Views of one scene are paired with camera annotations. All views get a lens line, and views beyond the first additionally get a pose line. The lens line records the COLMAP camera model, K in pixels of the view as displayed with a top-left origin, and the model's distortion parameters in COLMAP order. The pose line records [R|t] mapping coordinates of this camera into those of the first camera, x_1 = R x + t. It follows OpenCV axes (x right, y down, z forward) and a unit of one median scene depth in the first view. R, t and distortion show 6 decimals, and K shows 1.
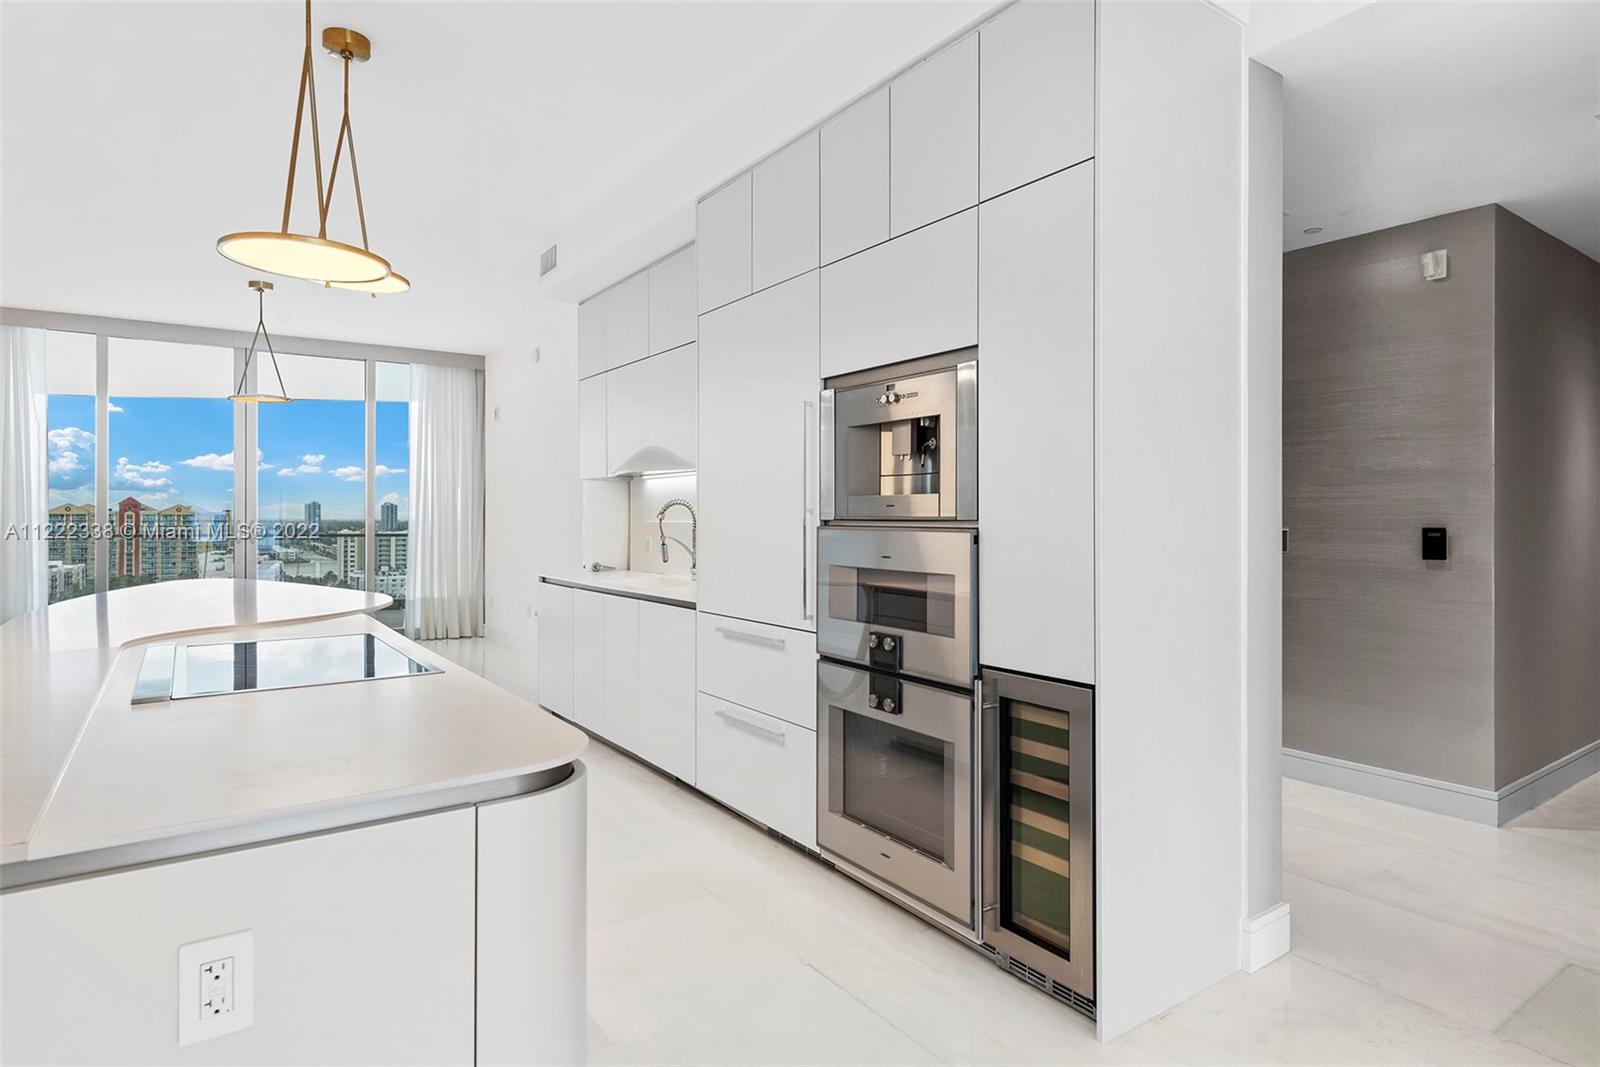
lens RADIAL K [[870.7, 0, 799.3], [0, 870.7, 511.9], [0, 0, 1]] dist [0.019364, -0.006054]
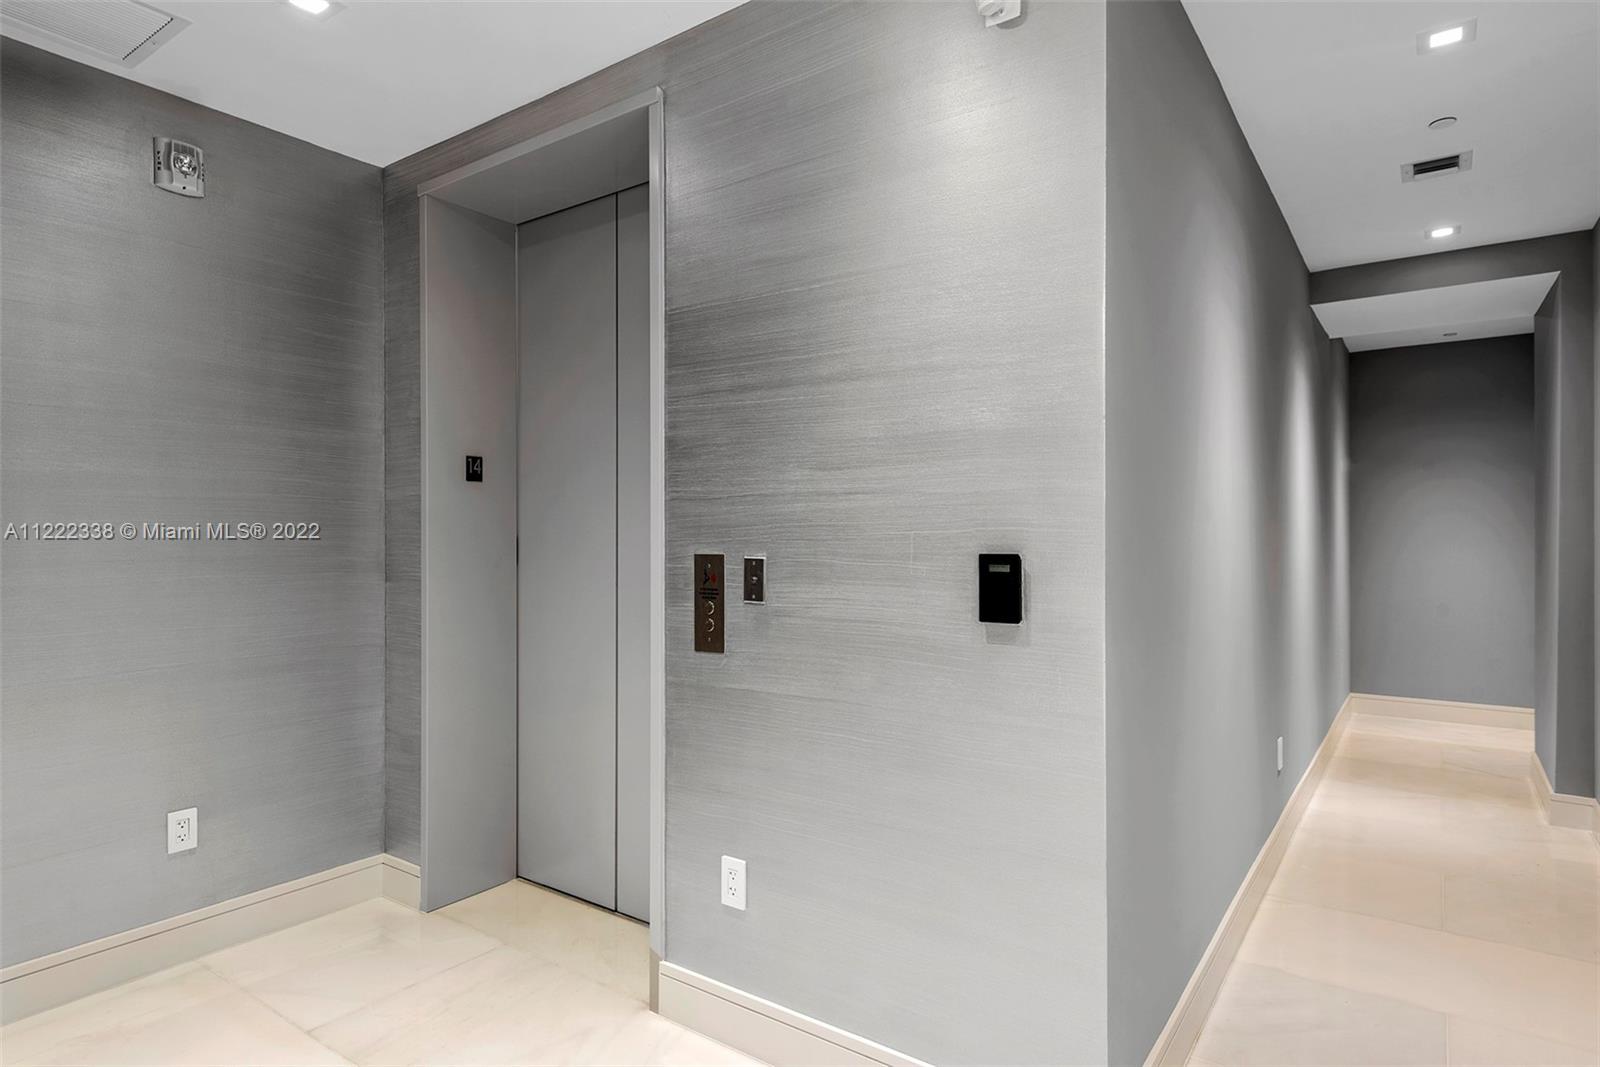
lens RADIAL K [[870.7, 0, 789.3], [0, 870.7, 532.4], [0, 0, 1]] dist [0.019364, -0.006054]
pose [[0.947943, -0.004927, 0.318403, 0.485776], [0.003094, 0.999976, 0.006264, 0.003277], [-0.318426, -0.004953, 0.947935, 0.616860]]
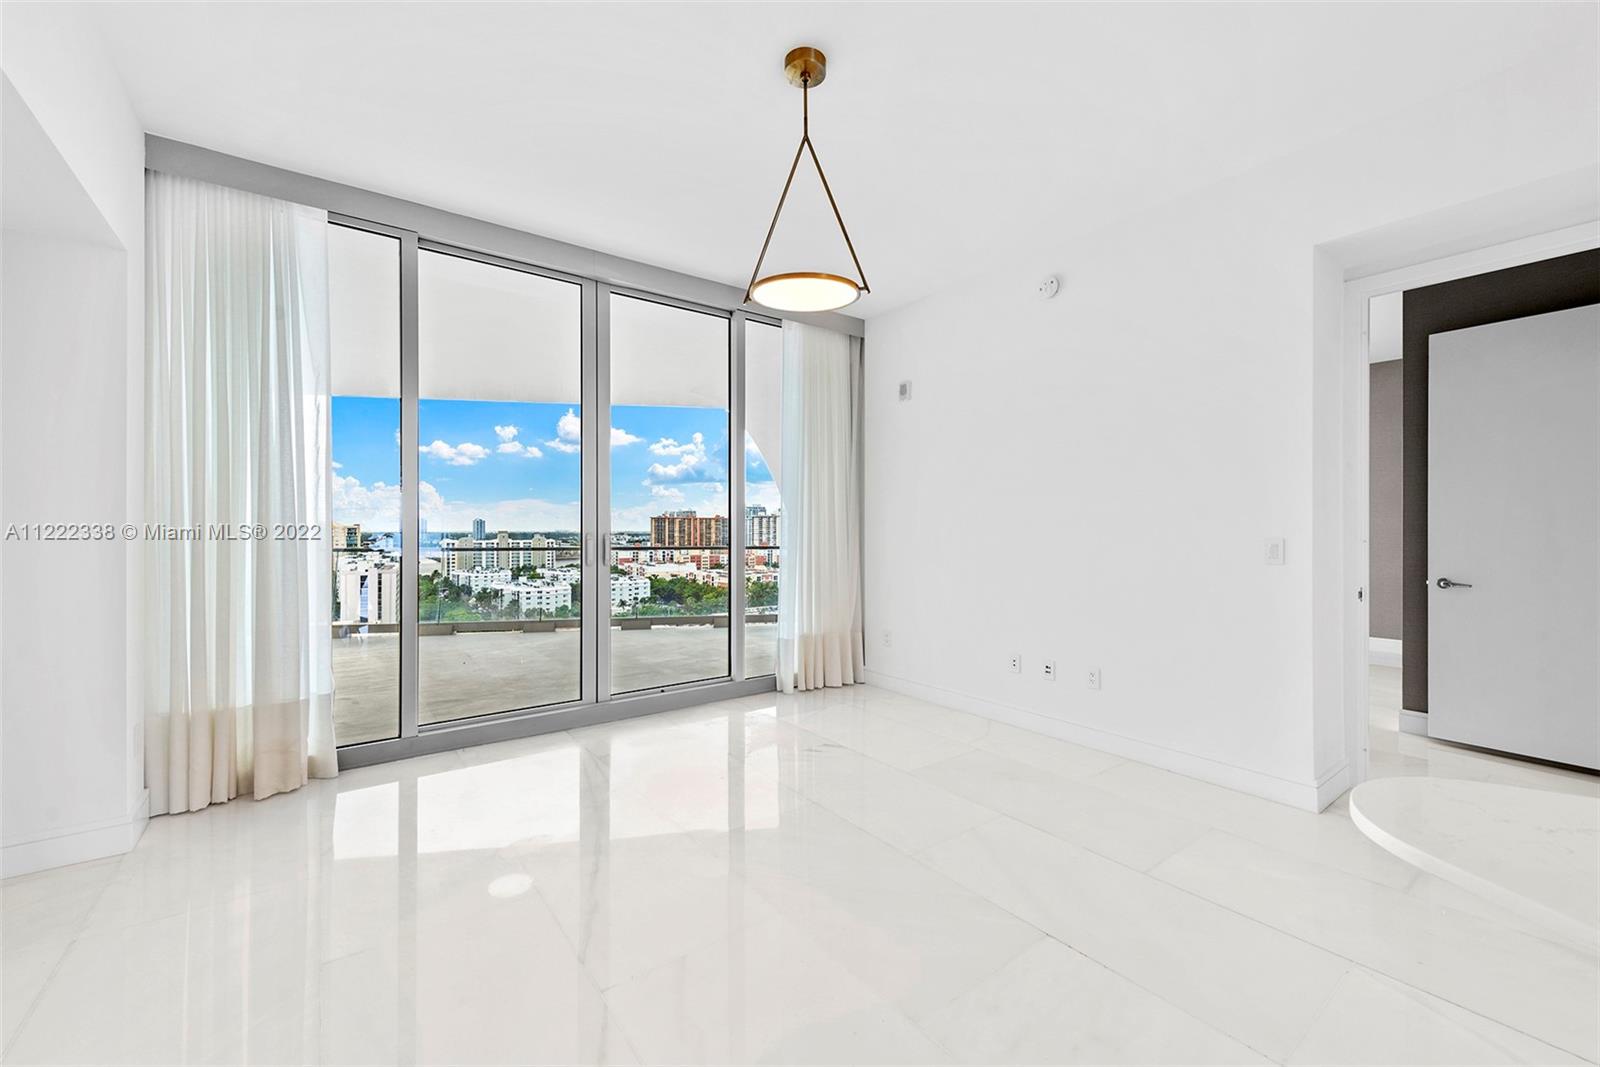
lens RADIAL K [[635.2, 0, 804.2], [0, 635.2, 521.9], [0, 0, 1]] dist [0.013954, -0.003876]
pose [[0.999413, -0.002730, 0.034152, -1.102281], [0.002882, 0.999986, -0.004396, 0.008148], [-0.034140, 0.004492, 0.999407, 1.113983]]
